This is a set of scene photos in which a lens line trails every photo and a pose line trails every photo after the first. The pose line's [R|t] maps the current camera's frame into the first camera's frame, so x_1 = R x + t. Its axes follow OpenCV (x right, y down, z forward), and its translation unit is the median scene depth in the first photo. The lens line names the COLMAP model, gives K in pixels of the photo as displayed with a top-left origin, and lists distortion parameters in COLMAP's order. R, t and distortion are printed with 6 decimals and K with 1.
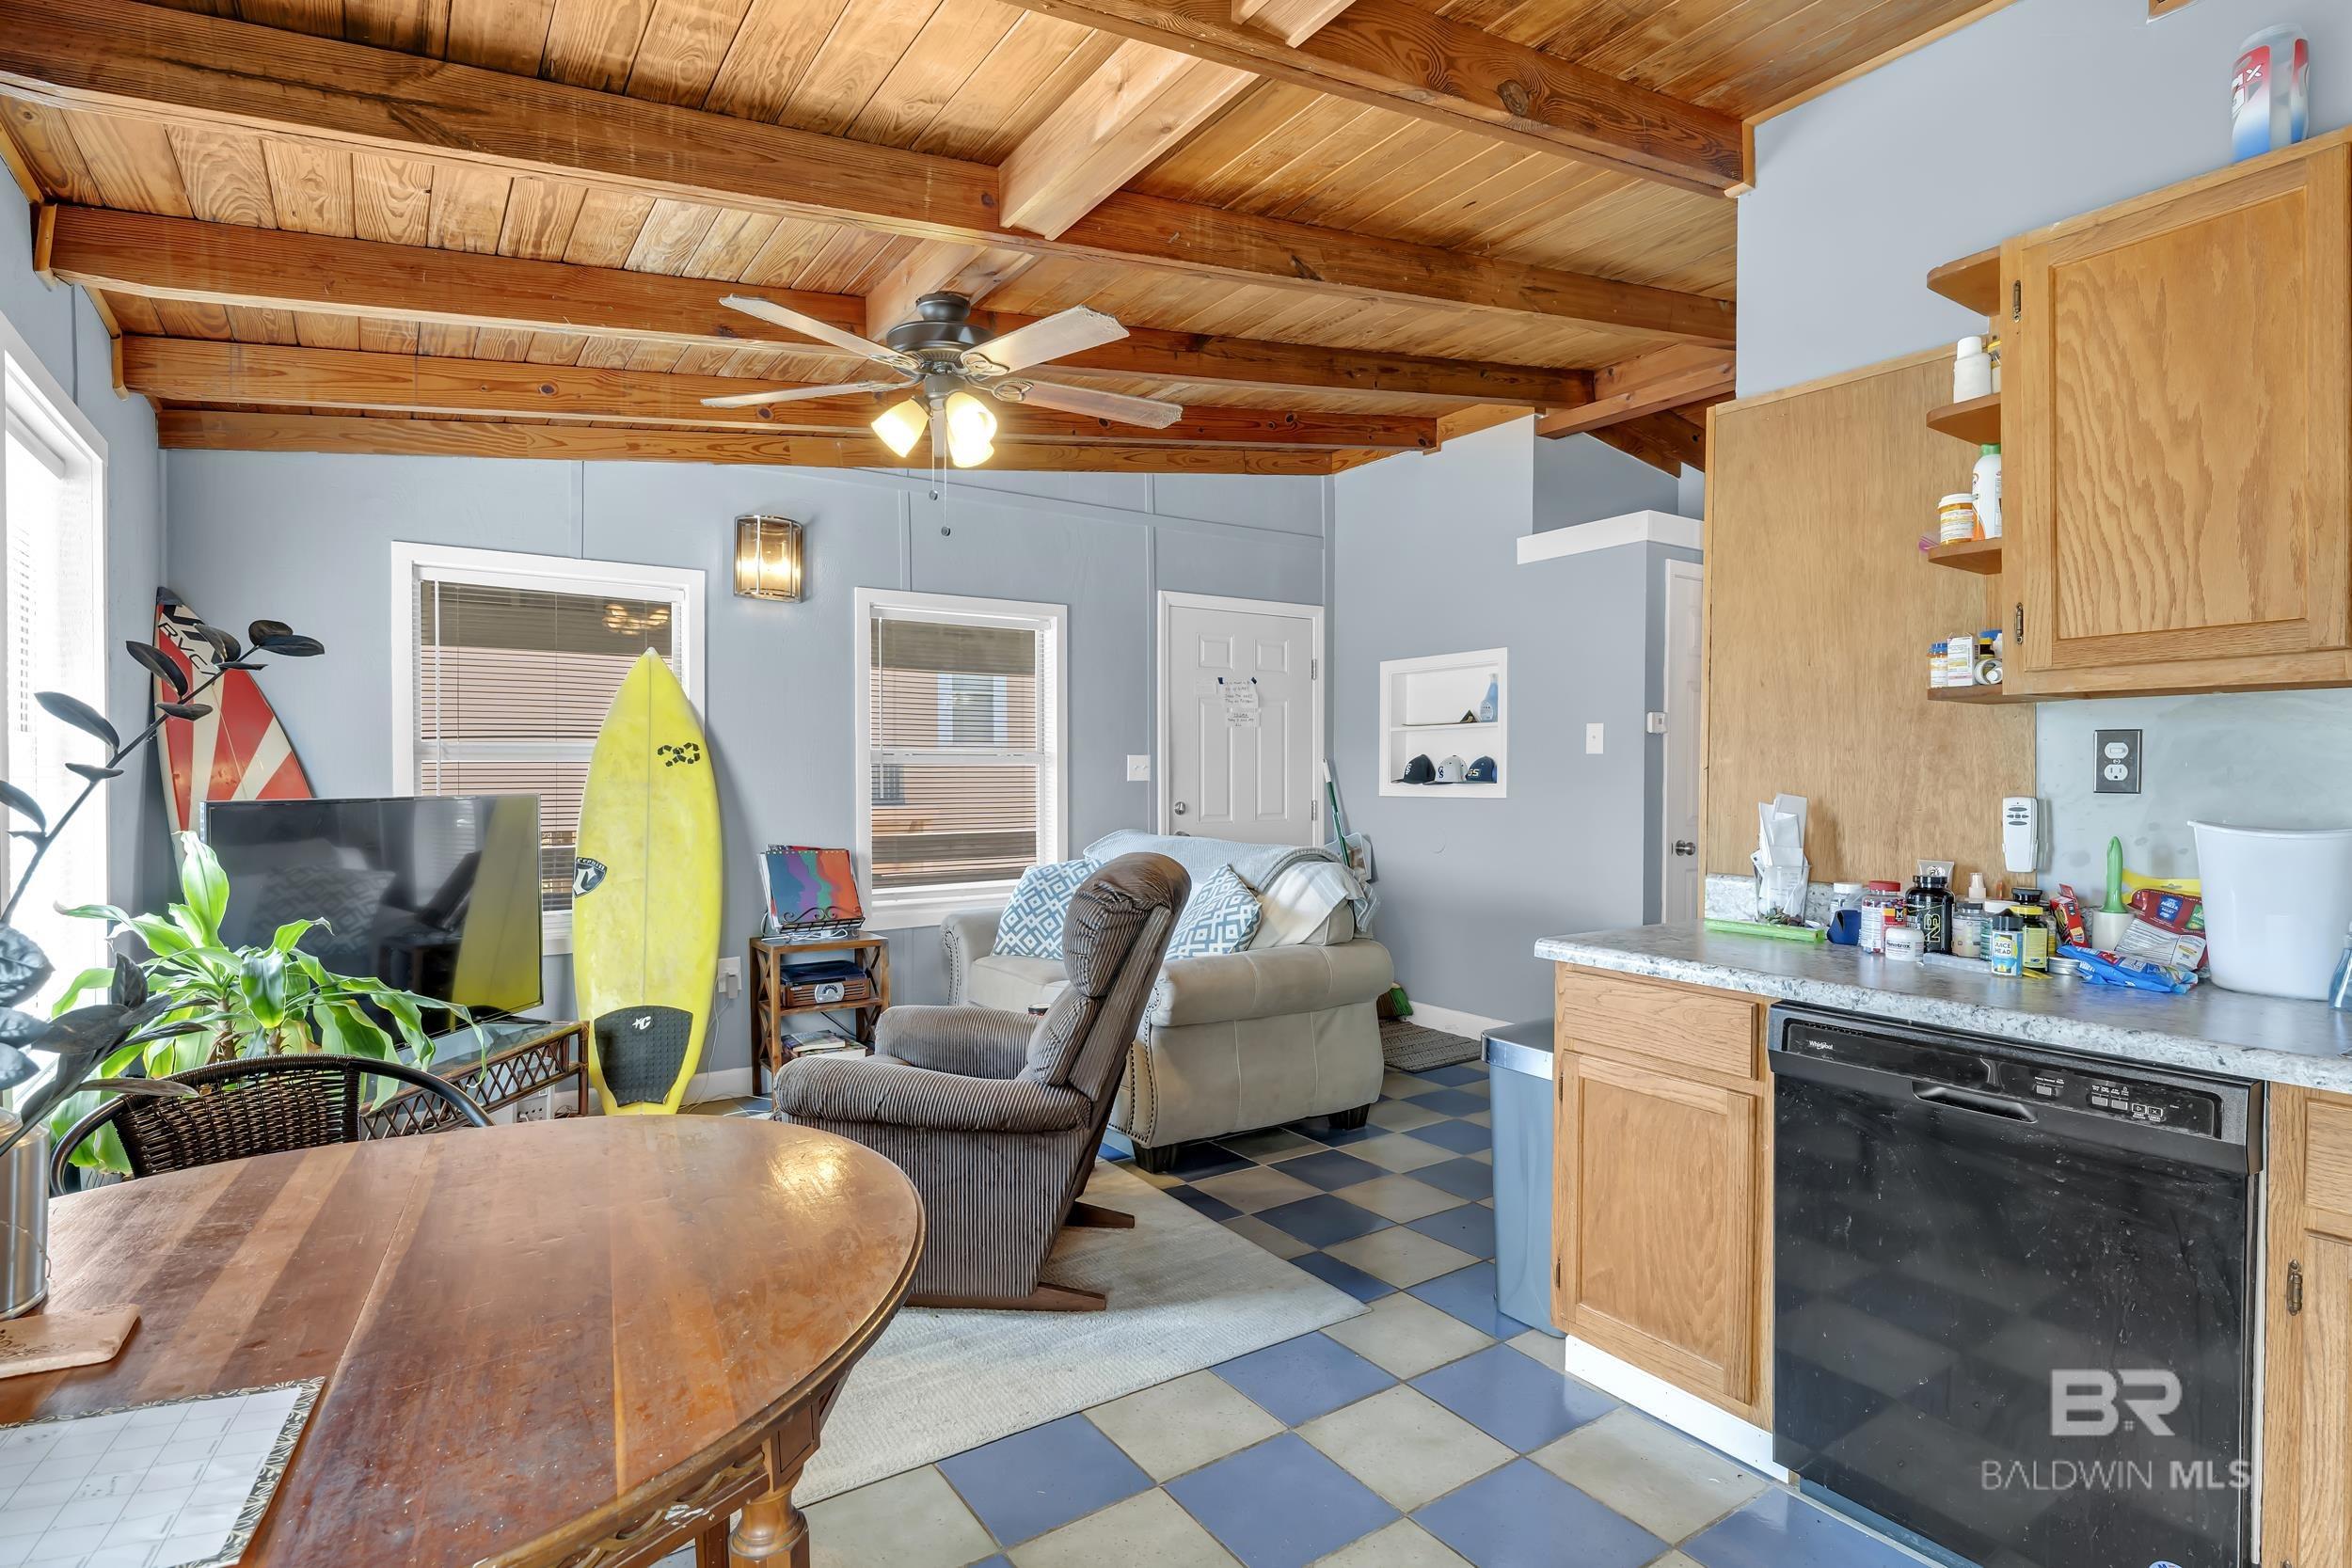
lens RADIAL K [[1166.1, 0, 1176.0], [0, 1166.1, 784.0], [0, 0, 1]] dist [-0.001284, -0.000182]
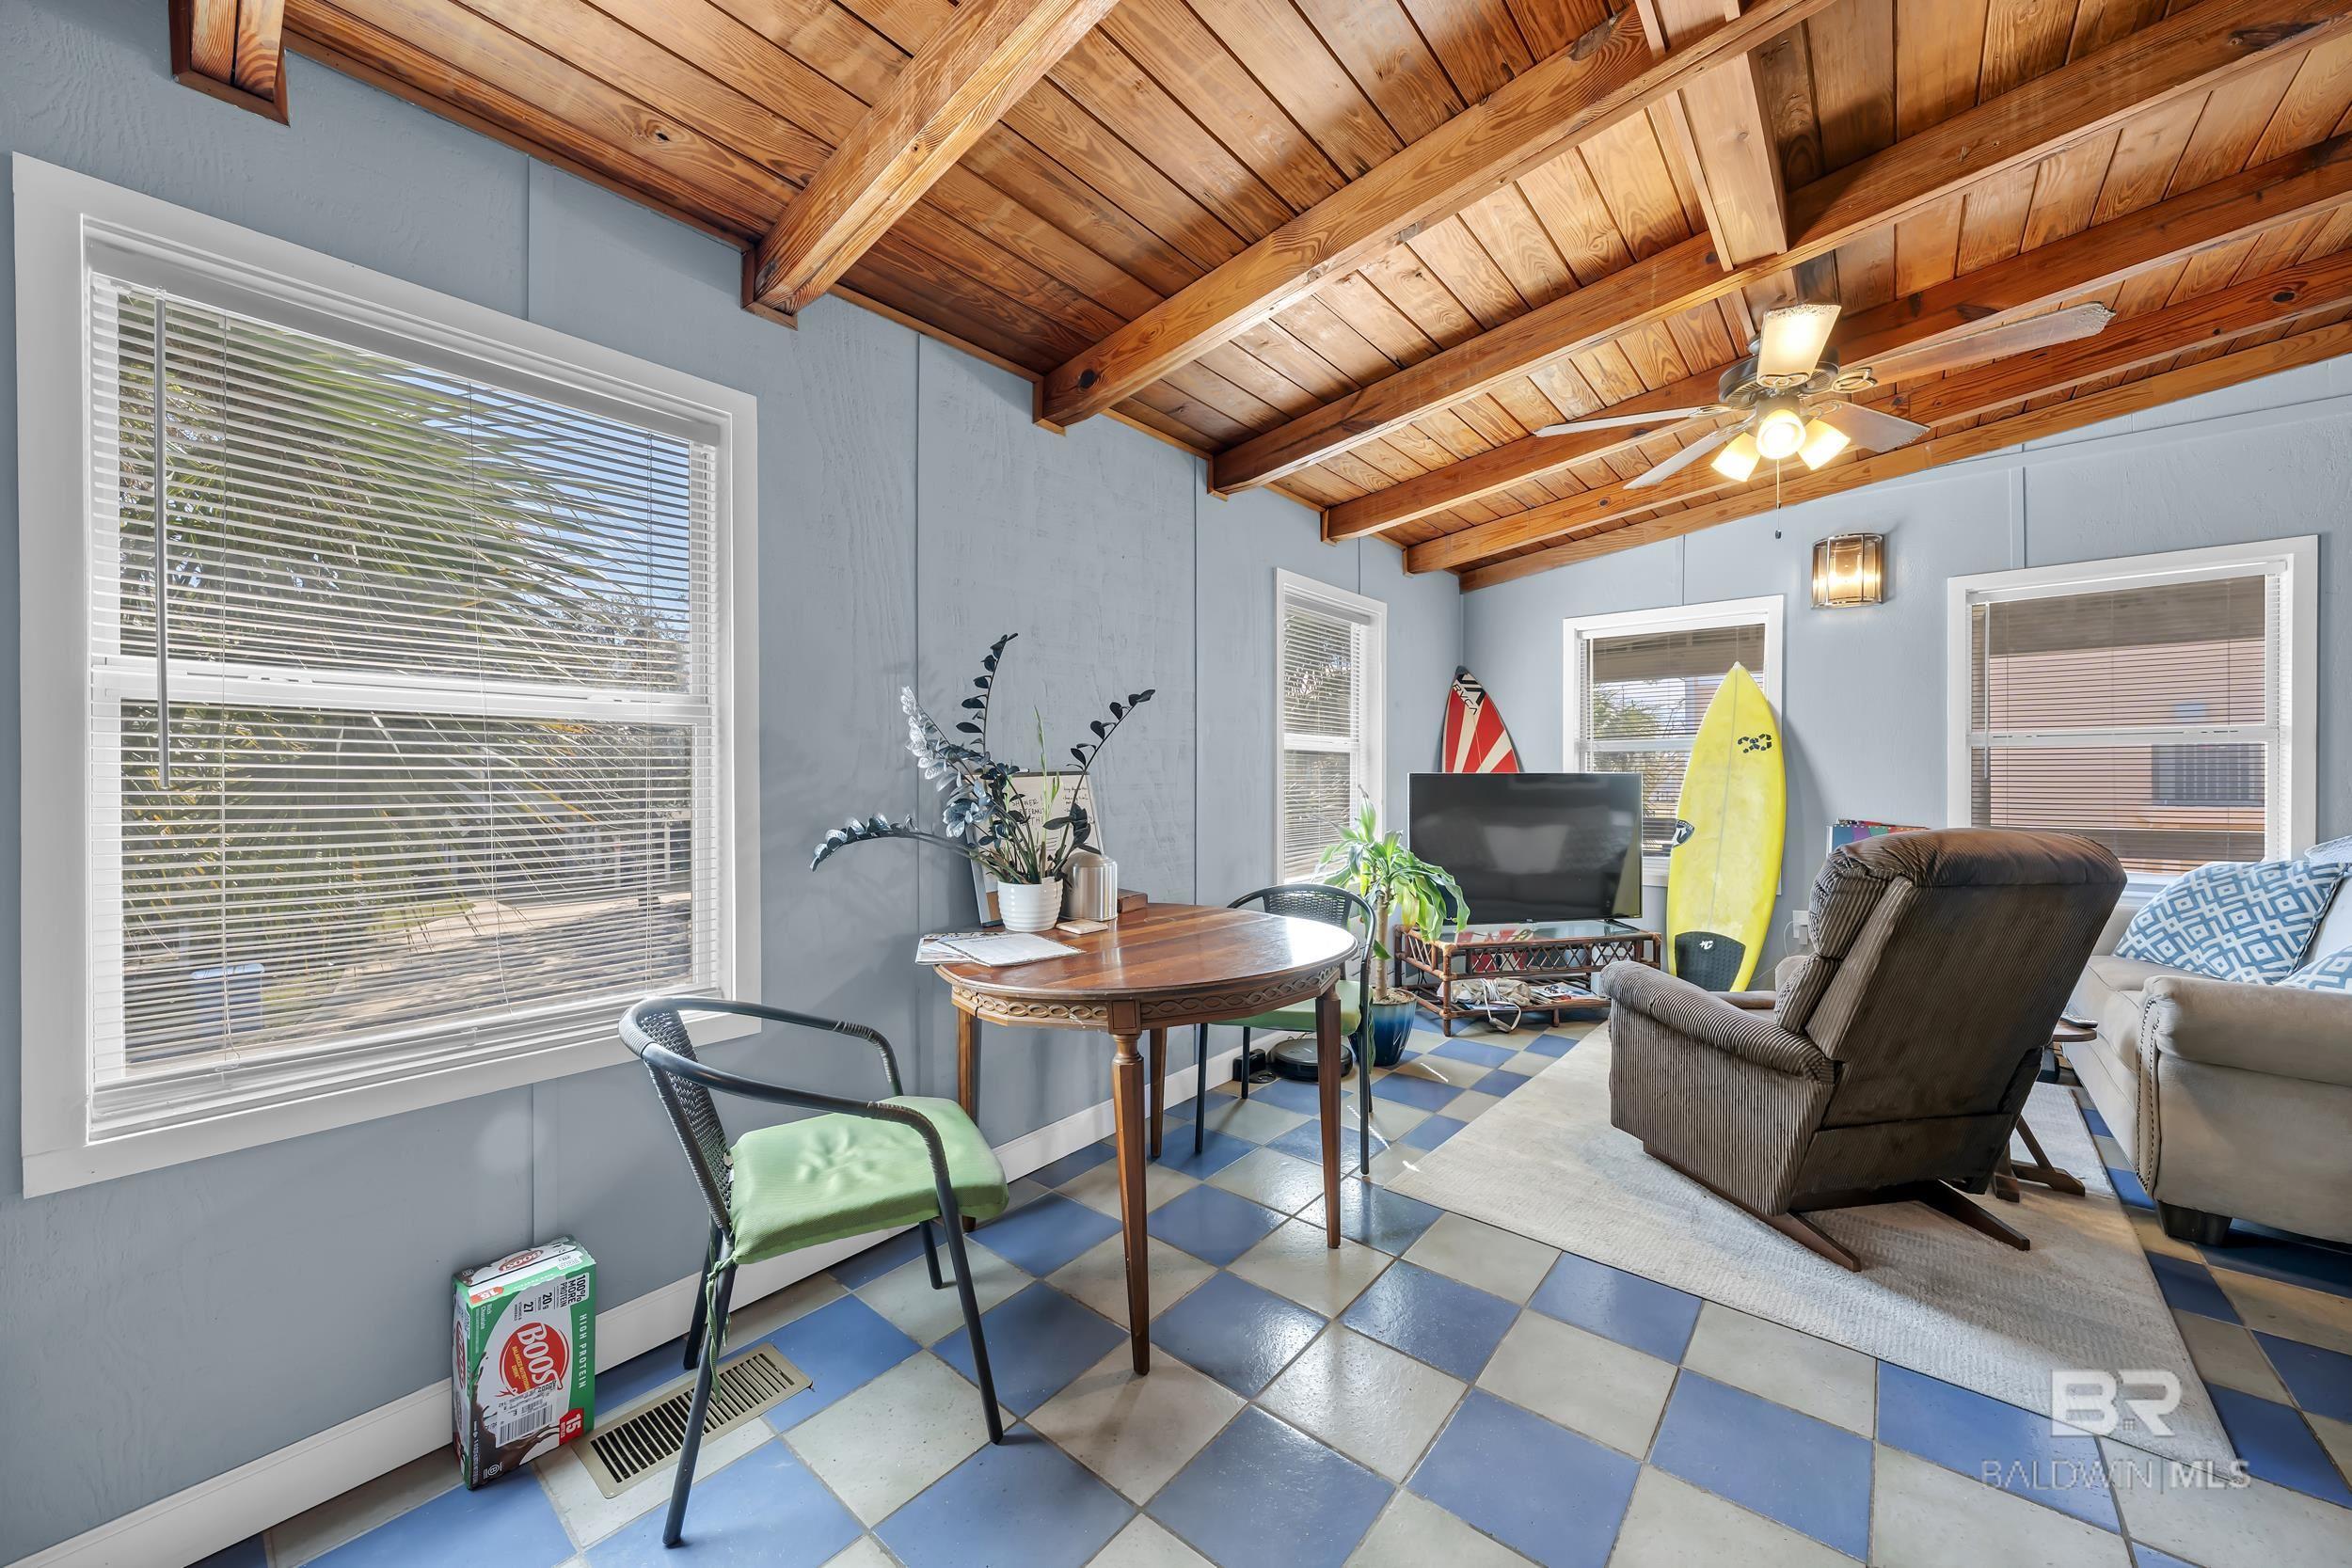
lens RADIAL K [[847.7, 0, 1176.0], [0, 847.7, 784.0], [0, 0, 1]] dist [0.000767, 0.000062]
pose [[0.262975, 0.009345, -0.964757, 0.507629], [-0.007672, 0.999942, 0.007595, 0.028097], [0.964772, 0.005405, 0.263031, 0.244953]]
